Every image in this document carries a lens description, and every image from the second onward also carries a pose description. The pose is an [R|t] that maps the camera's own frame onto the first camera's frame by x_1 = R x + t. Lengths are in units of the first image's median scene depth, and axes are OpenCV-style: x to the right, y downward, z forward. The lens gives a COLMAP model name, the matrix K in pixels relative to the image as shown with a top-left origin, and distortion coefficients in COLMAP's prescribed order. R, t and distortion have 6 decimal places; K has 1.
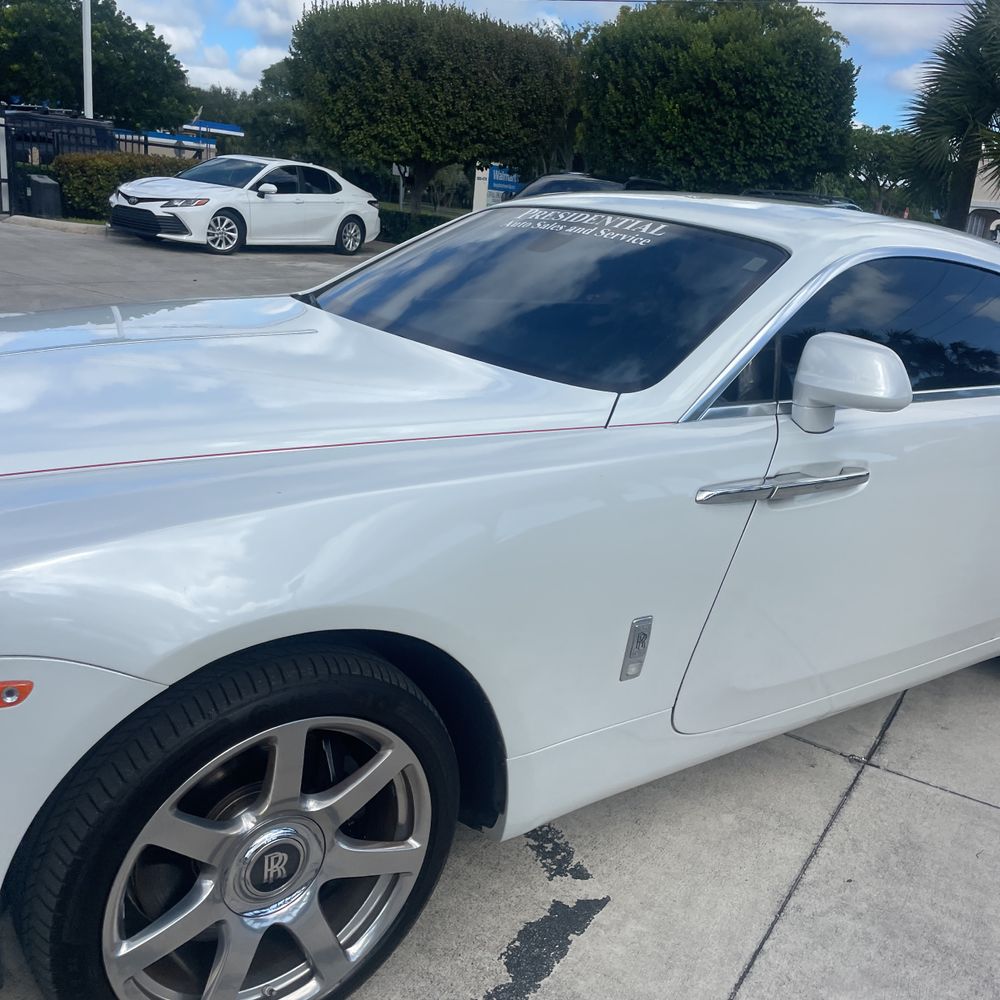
lens RADIAL K [[1010.2, 0, 500.0], [0, 1010.2, 500.0], [0, 0, 1]] dist [0.085321, -0.115146]
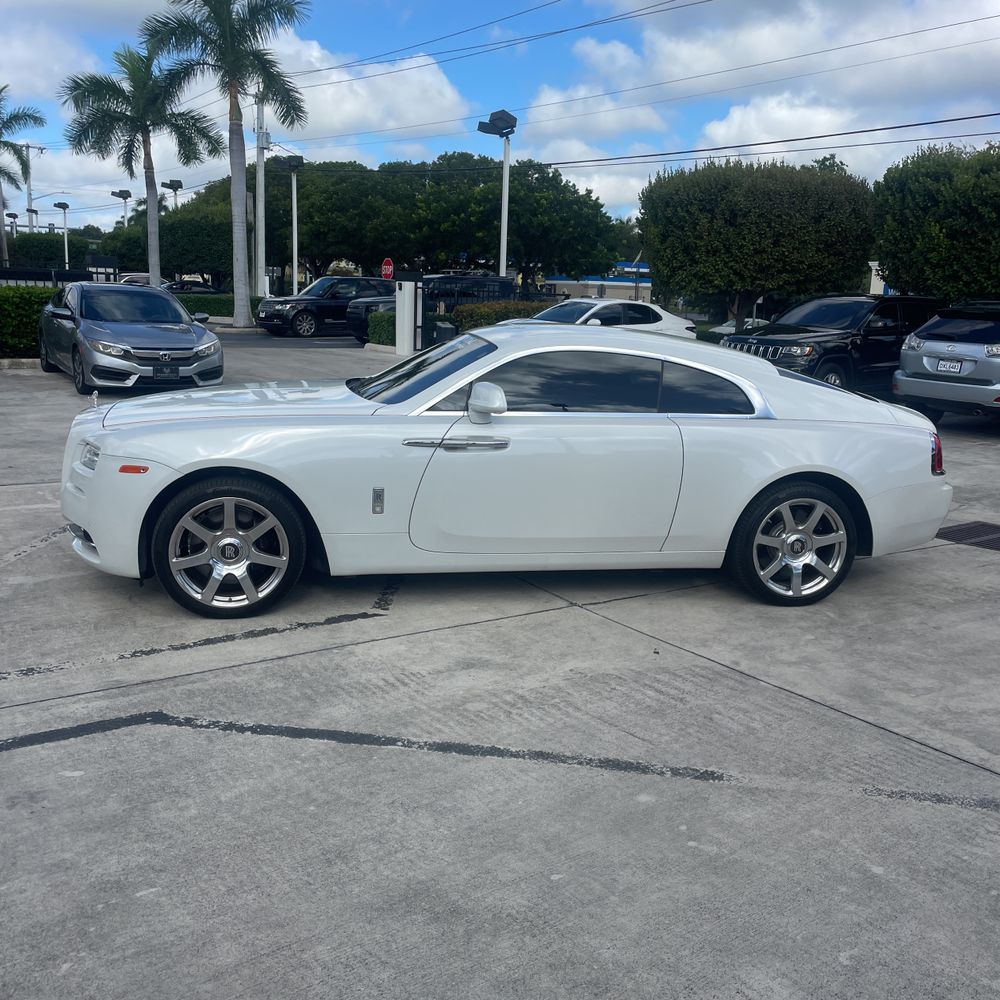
lens RADIAL K [[1007.1, 0, 506.6], [0, 1007.1, 498.4], [0, 0, 1]] dist [0.089383, -0.124179]
pose [[0.912244, 0.022532, -0.409028, 0.174931], [-0.071036, 0.992060, -0.103780, 0.045401], [0.403442, 0.123728, 0.906601, -0.141480]]
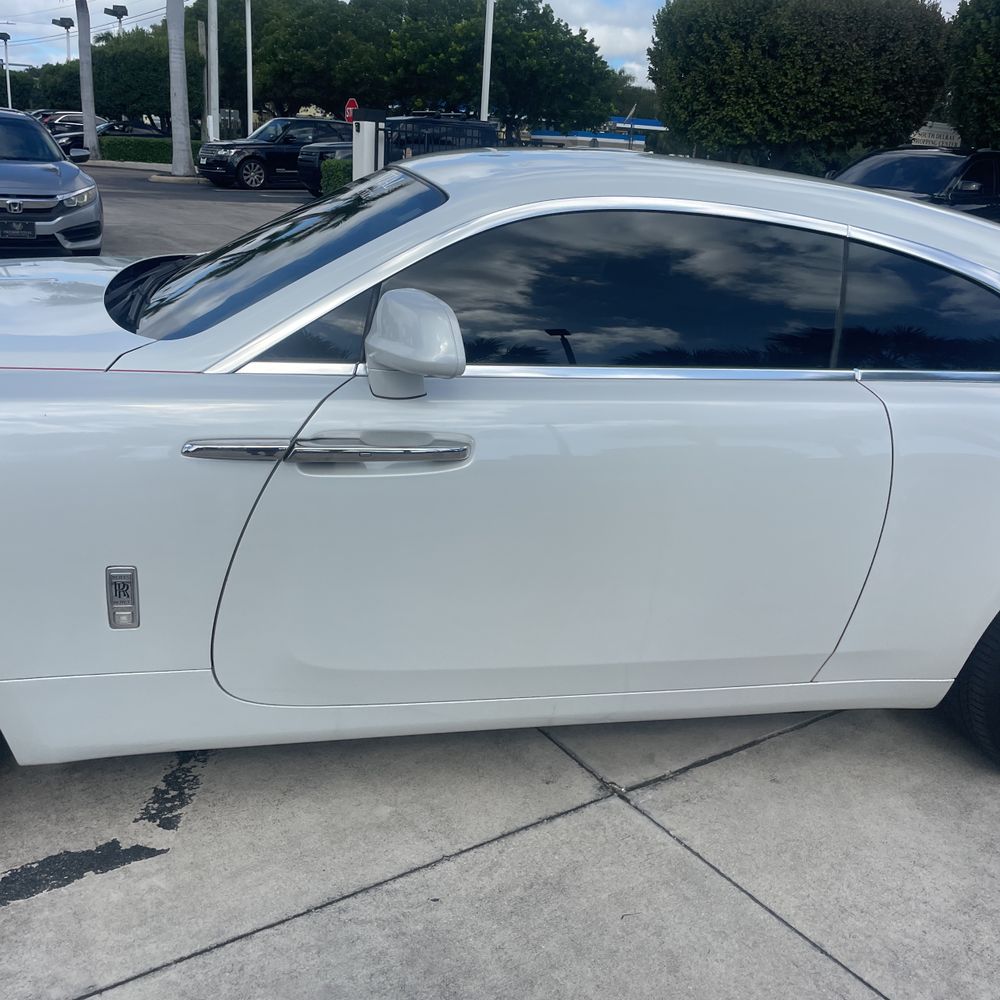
lens RADIAL K [[1014.1, 0, 485.9], [0, 1014.1, 488.4], [0, 0, 1]] dist [0.067256, -0.084452]
pose [[0.912144, 0.092720, -0.399244, 0.099529], [-0.094734, 0.995394, 0.014731, -0.000715], [0.398771, 0.024385, 0.916726, 0.026412]]
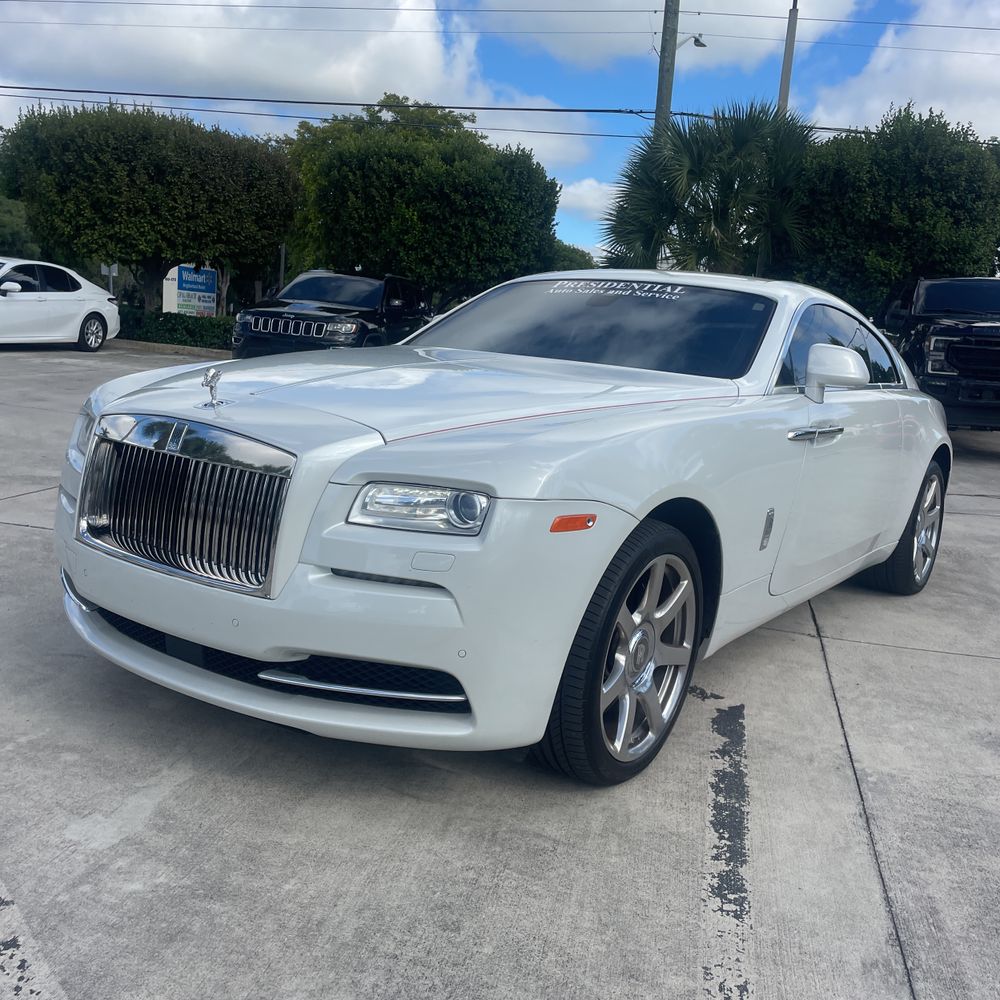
lens RADIAL K [[1013.7, 0, 515.8], [0, 1013.7, 490.1], [0, 0, 1]] dist [0.080040, -0.112516]
pose [[0.944424, -0.073323, 0.320449, -0.091430], [0.106005, 0.990662, -0.085742, 0.021520], [-0.311169, 0.114946, 0.943377, -0.052227]]
